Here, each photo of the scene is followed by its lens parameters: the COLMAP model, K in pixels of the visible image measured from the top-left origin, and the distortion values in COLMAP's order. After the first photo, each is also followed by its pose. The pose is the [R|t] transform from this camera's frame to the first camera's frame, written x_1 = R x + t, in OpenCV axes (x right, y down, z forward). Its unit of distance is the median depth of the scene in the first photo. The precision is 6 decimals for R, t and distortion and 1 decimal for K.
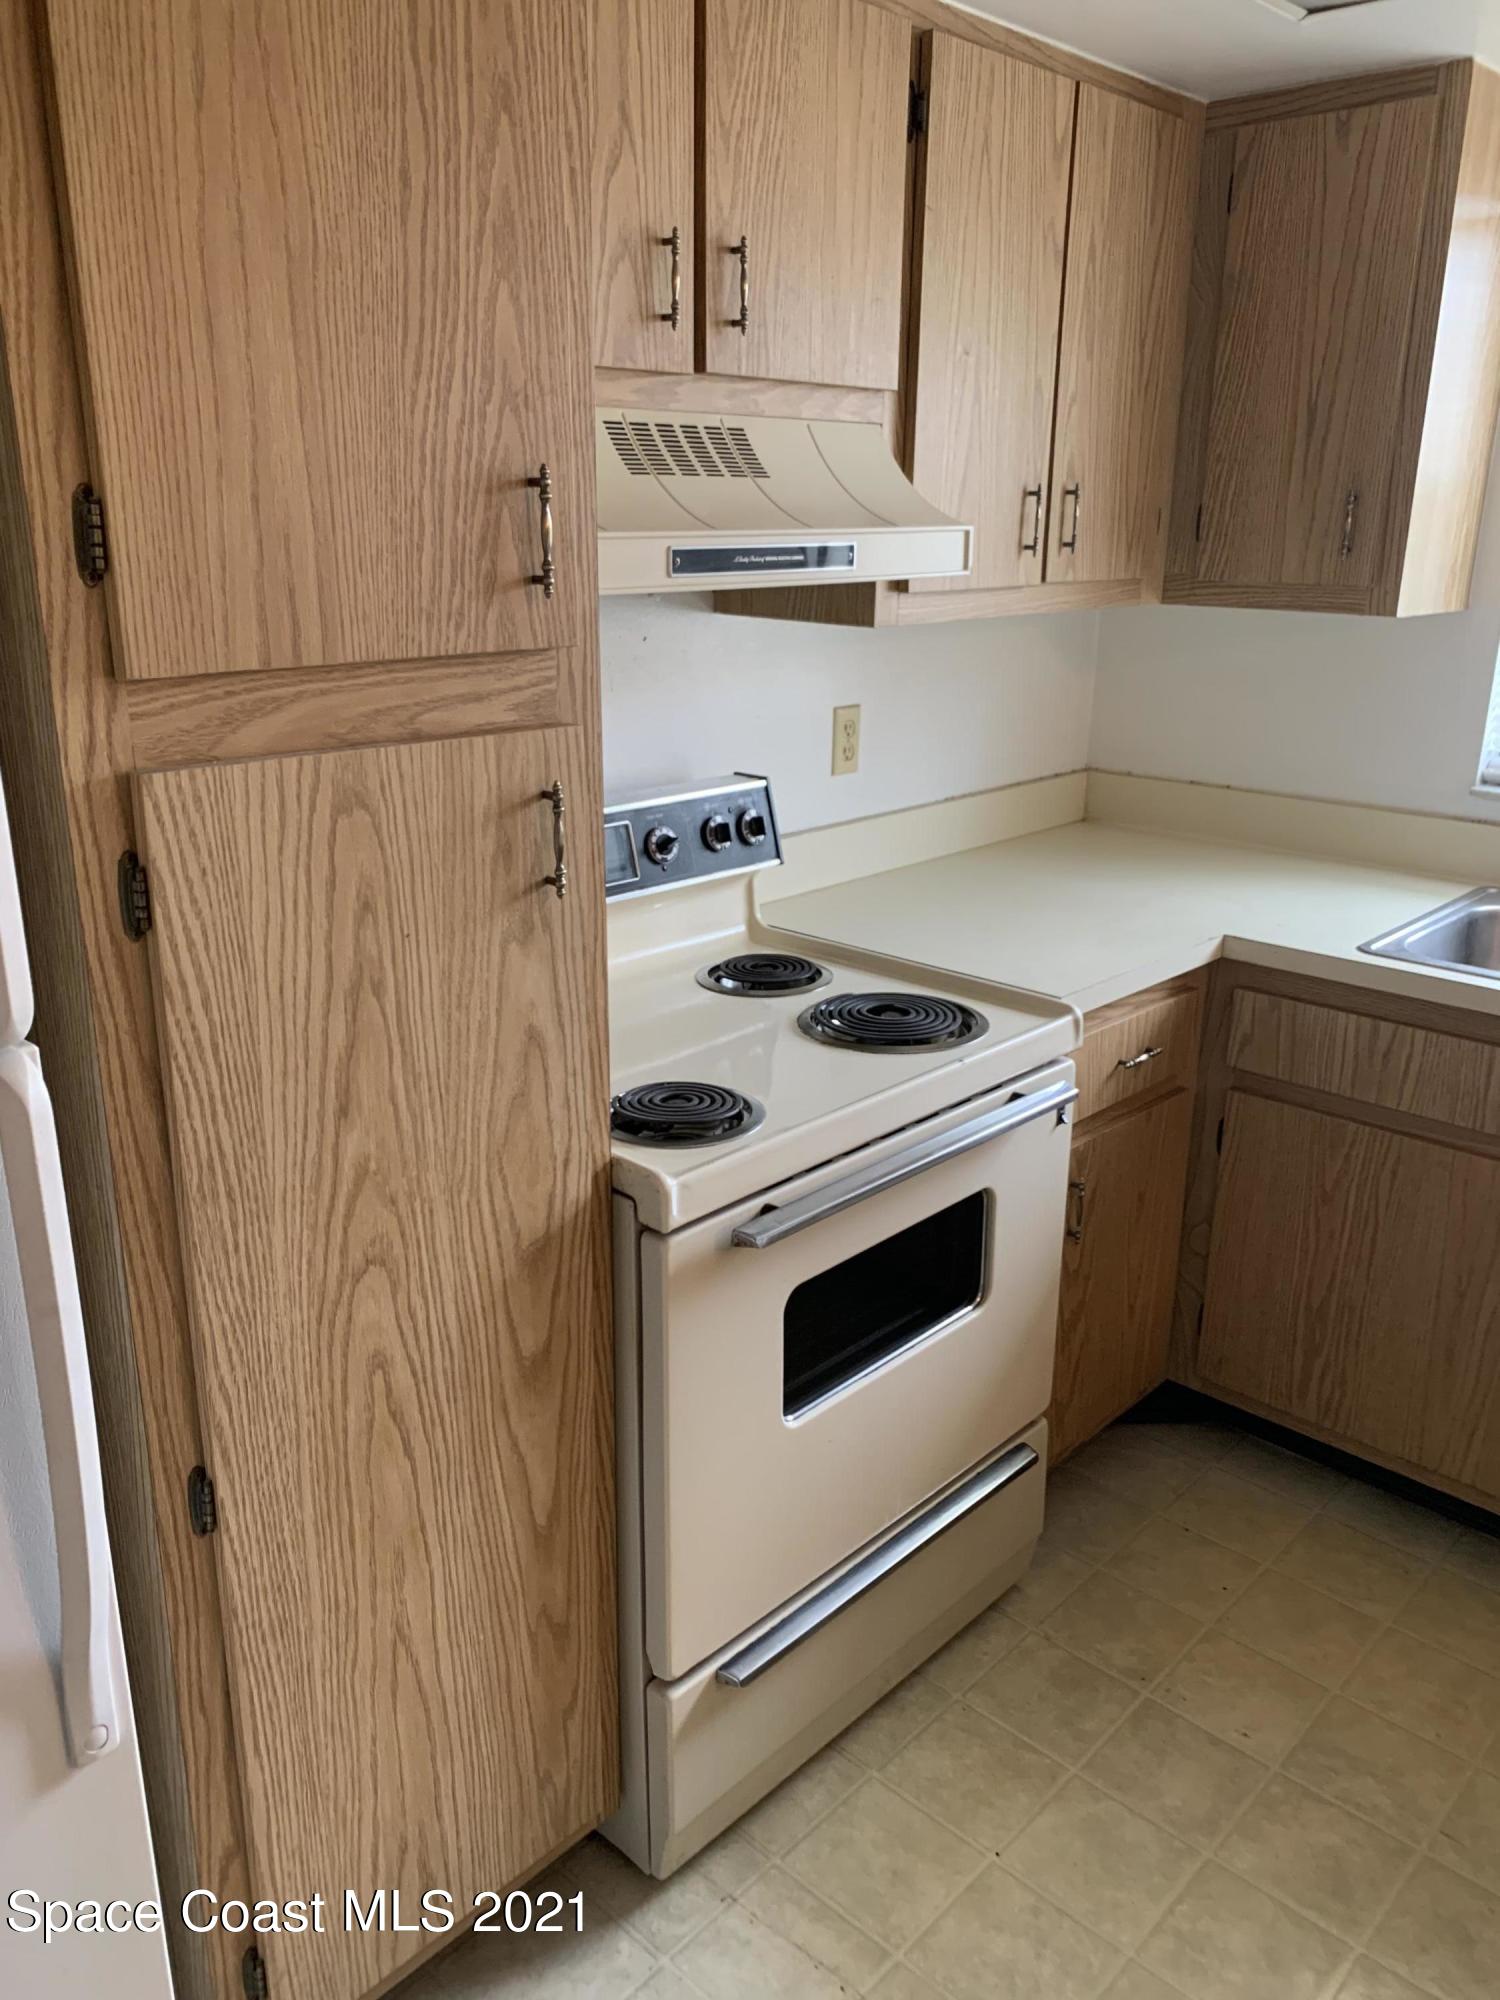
lens RADIAL K [[1529.4, 0, 750.0], [0, 1529.4, 1000.0], [0, 0, 1]] dist [0.000551, -0.001252]
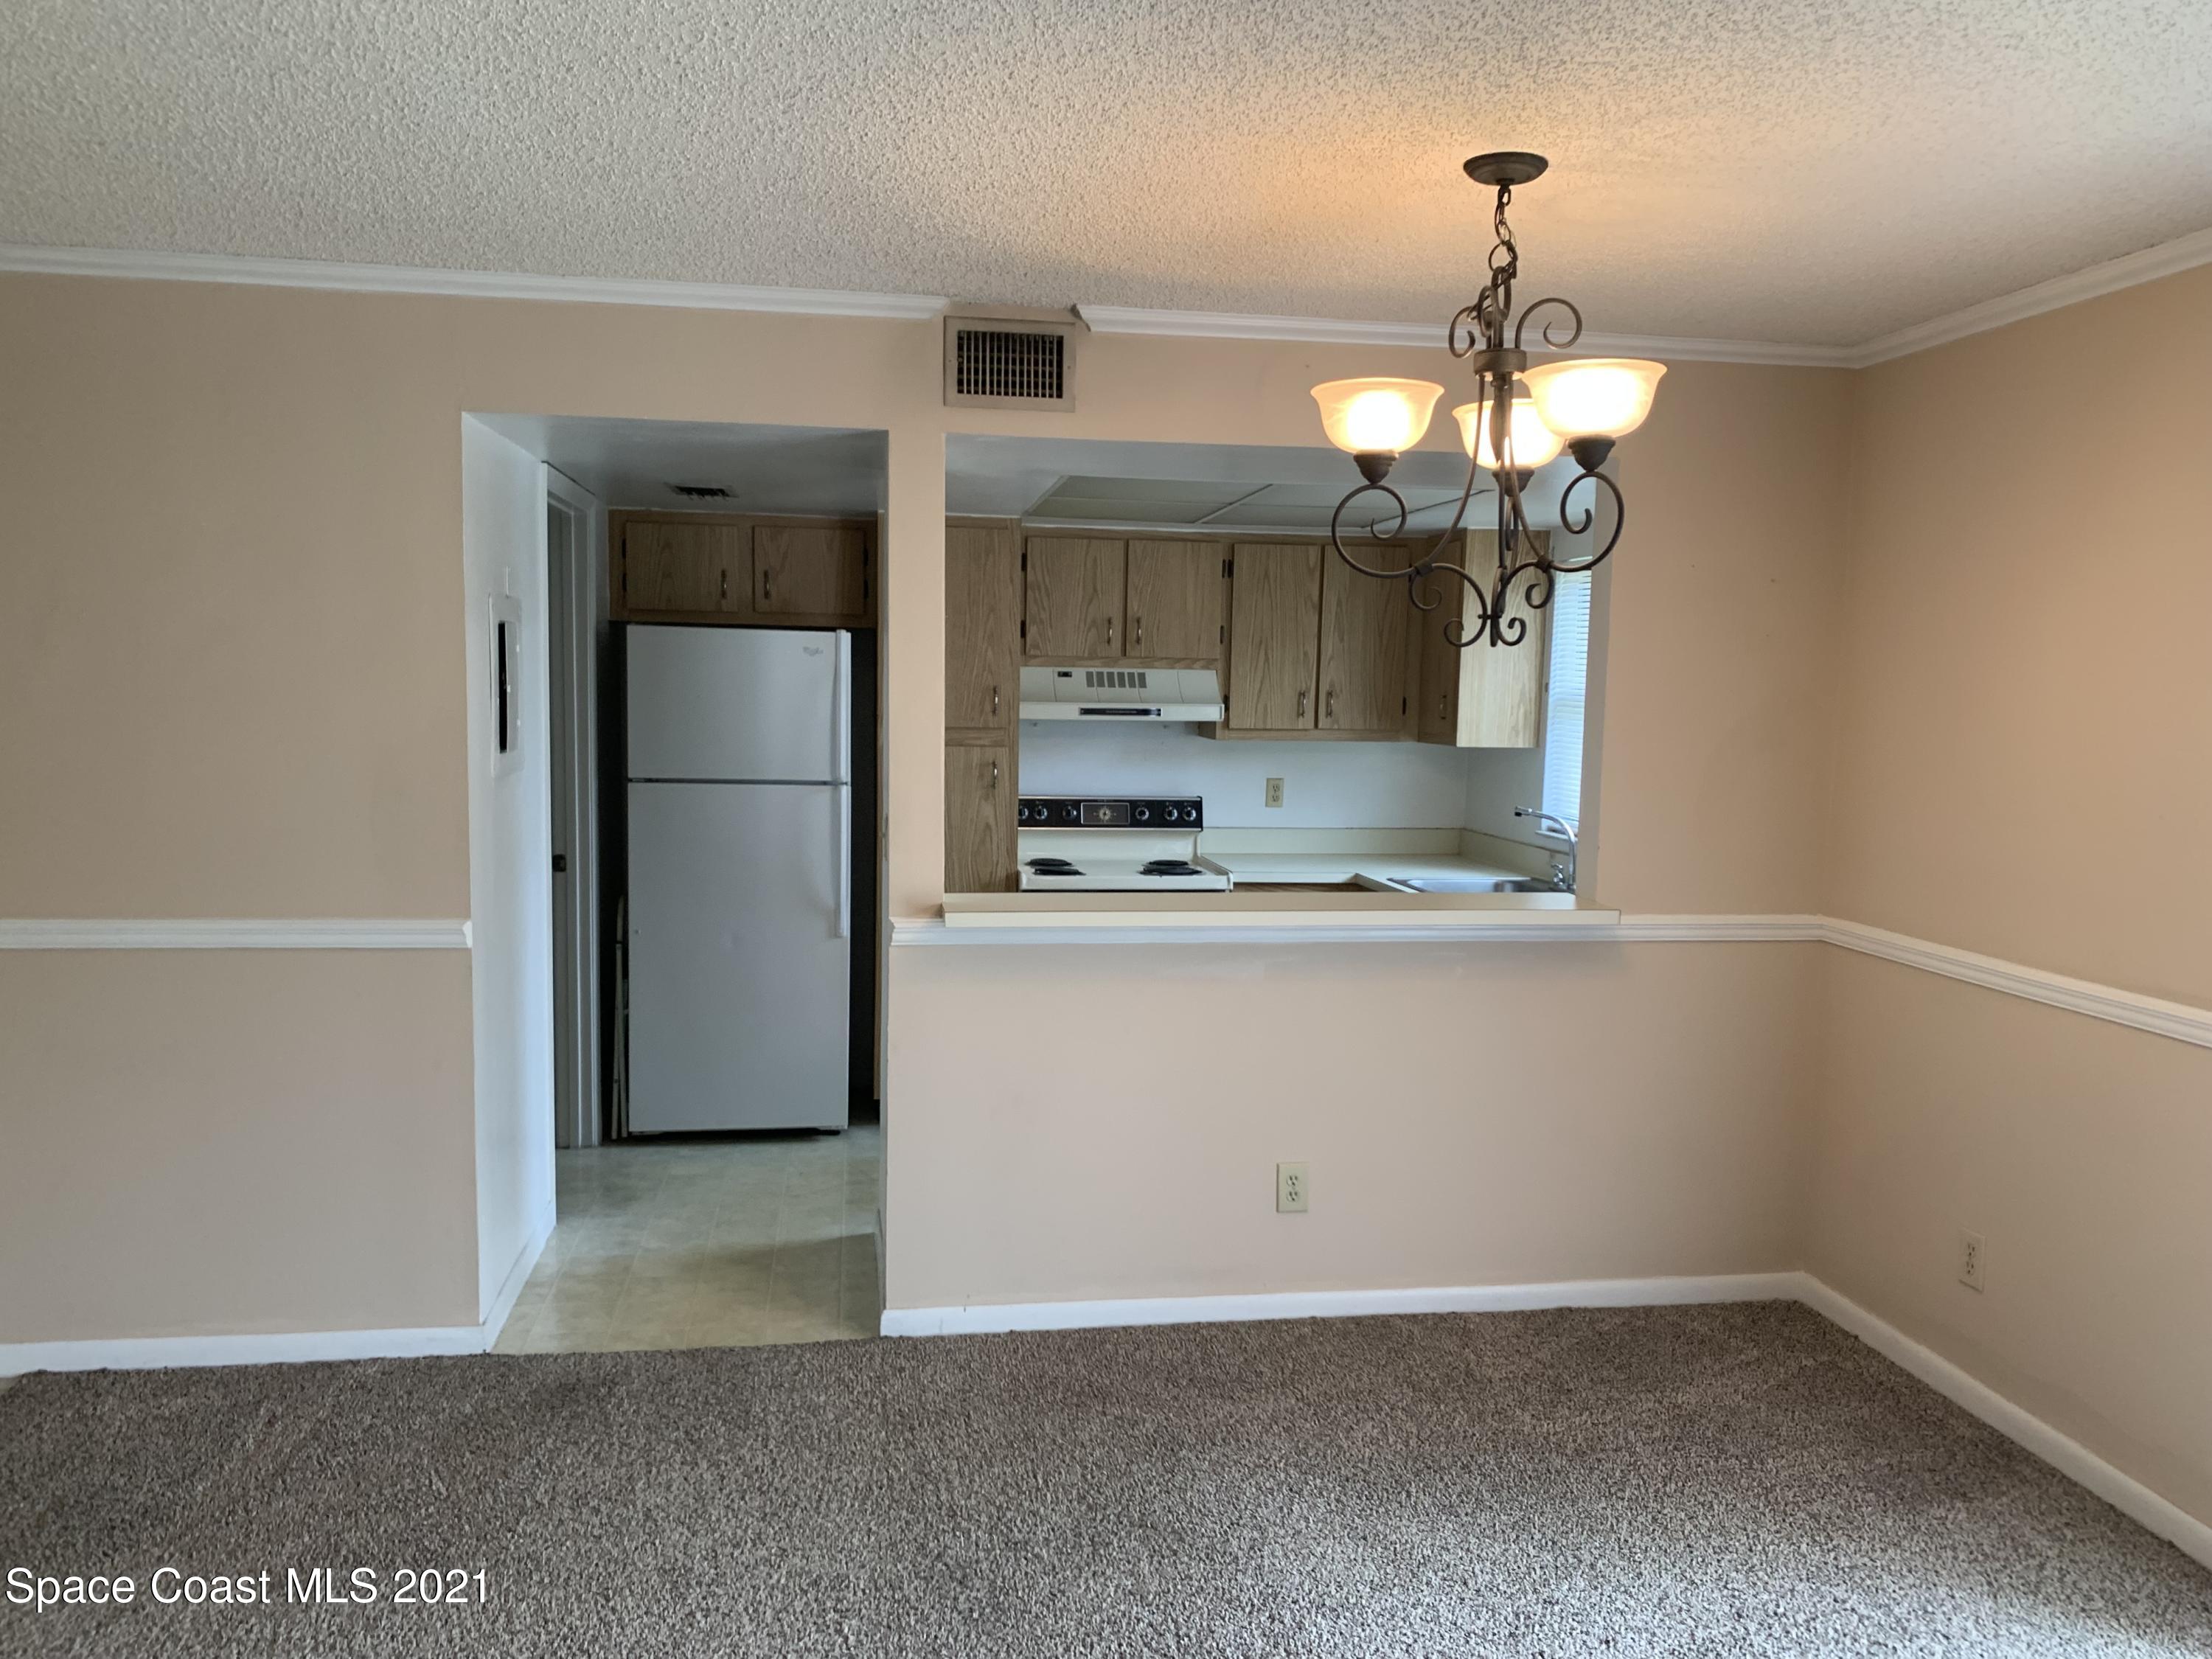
lens RADIAL K [[1659.2, 0, 1106.0], [0, 1659.2, 829.5], [0, 0, 1]] dist [0.023151, -0.033589]
pose [[0.784941, 0.060558, -0.616604, 1.669404], [-0.201573, 0.966029, -0.161728, 0.405671], [0.585863, 0.251238, 0.770483, -1.280782]]
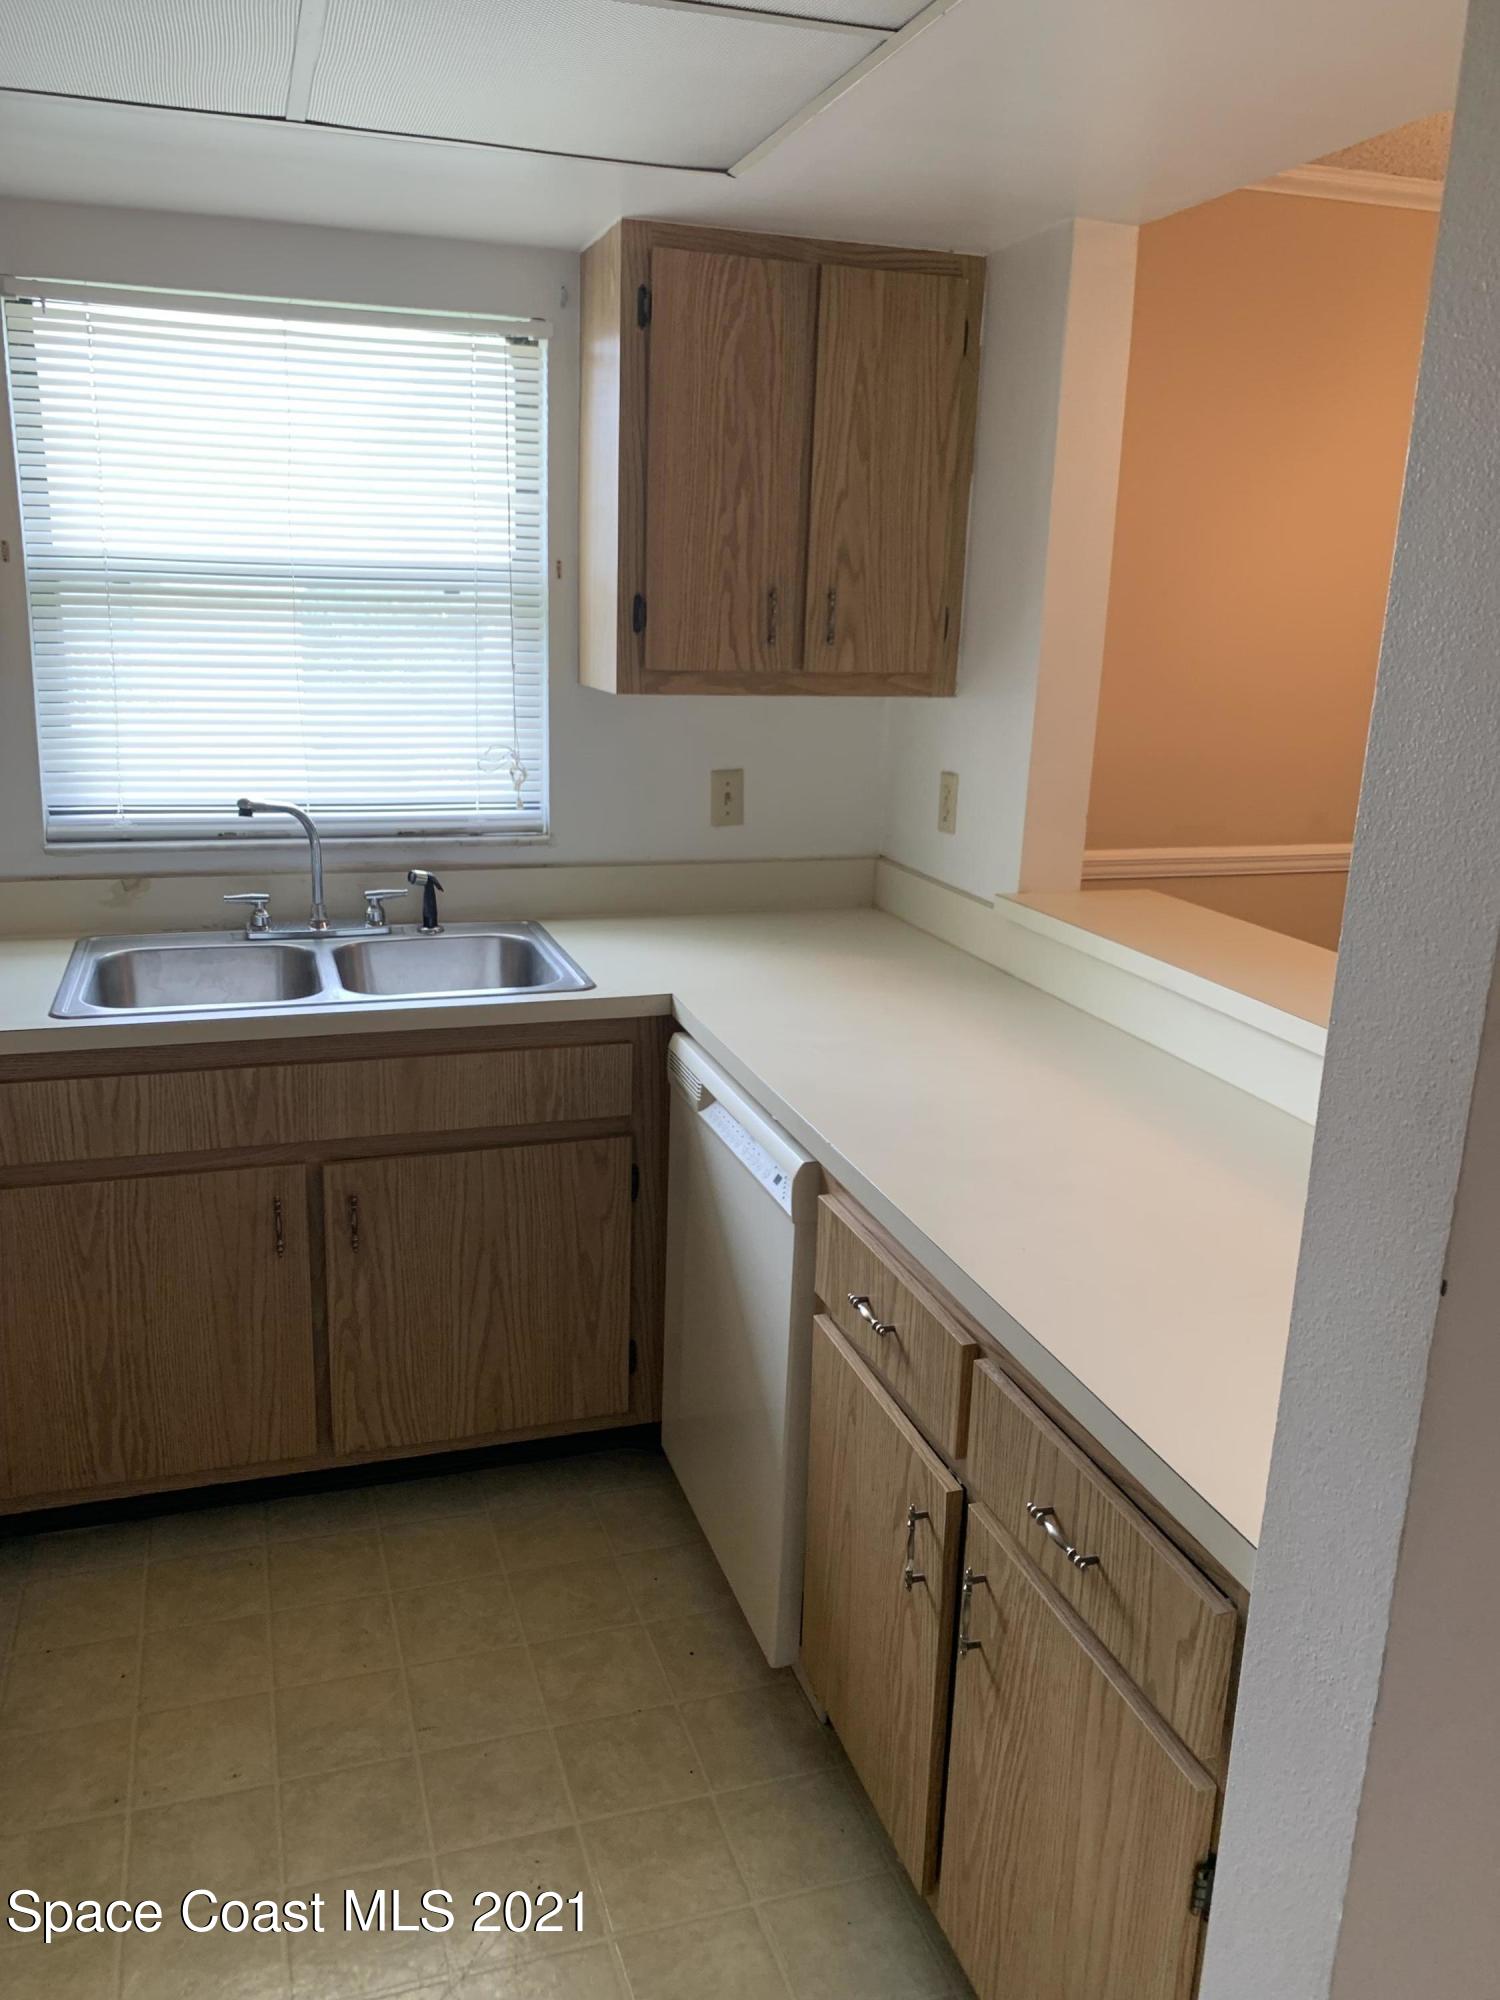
lens RADIAL K [[1500.2, 0, 750.0], [0, 1500.2, 1000.0], [0, 0, 1]] dist [0.023151, -0.033589]
pose [[0.484846, -0.218648, 0.846828, -0.224623], [0.242663, 0.963862, 0.109931, -0.042490], [-0.840261, 0.152194, 0.520383, 0.097148]]
